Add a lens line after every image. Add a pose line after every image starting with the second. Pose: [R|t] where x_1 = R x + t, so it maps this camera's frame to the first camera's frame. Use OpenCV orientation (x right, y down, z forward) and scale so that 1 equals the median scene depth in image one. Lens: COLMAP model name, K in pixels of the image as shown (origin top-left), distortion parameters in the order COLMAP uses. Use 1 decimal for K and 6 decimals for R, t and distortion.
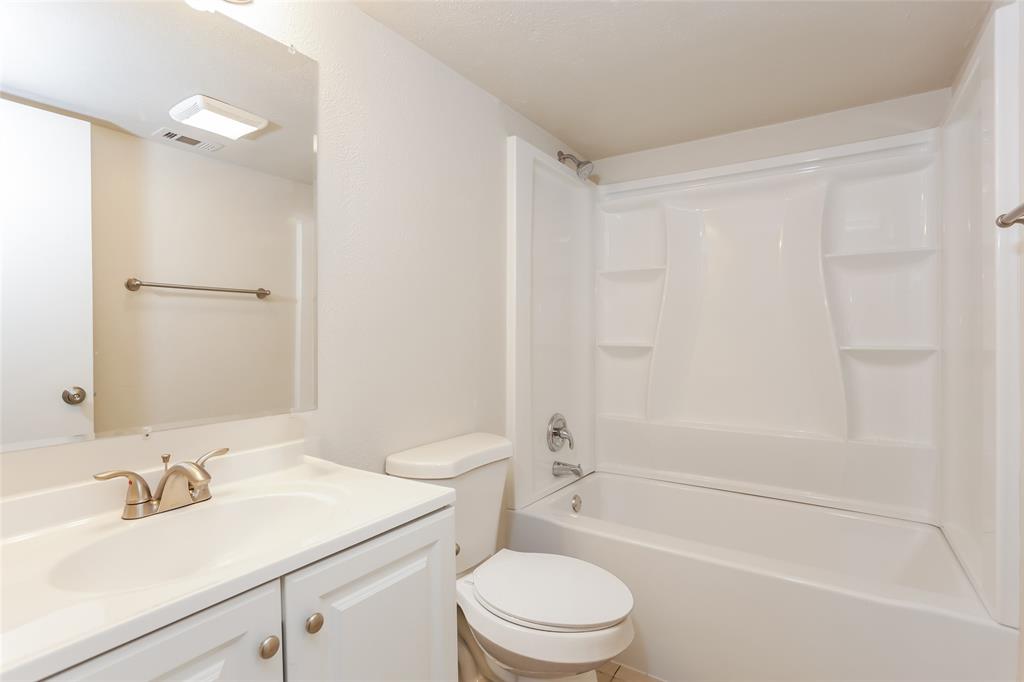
lens RADIAL K [[498.0, 0, 510.3], [0, 498.0, 346.3], [0, 0, 1]] dist [-0.080645, 0.037049]
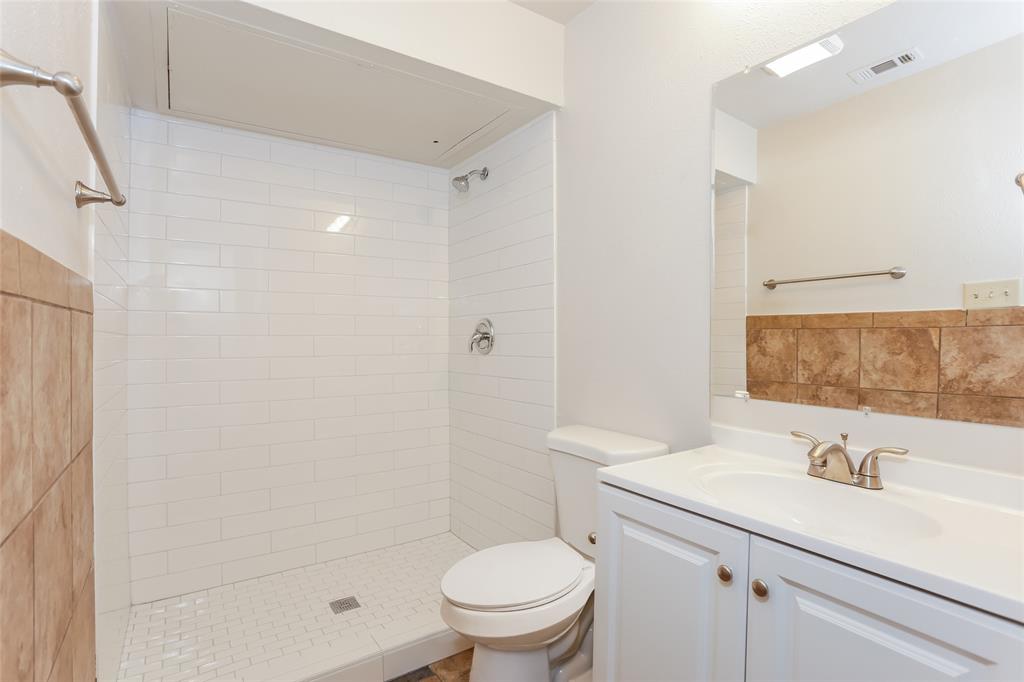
lens RADIAL K [[498.0, 0, 510.3], [0, 498.0, 346.3], [0, 0, 1]] dist [-0.080645, 0.037049]
pose [[-0.369072, 0.021399, -0.929154, 0.749709], [-0.022830, 0.999224, 0.032081, -0.009023], [0.929120, 0.033053, -0.368298, 0.769581]]
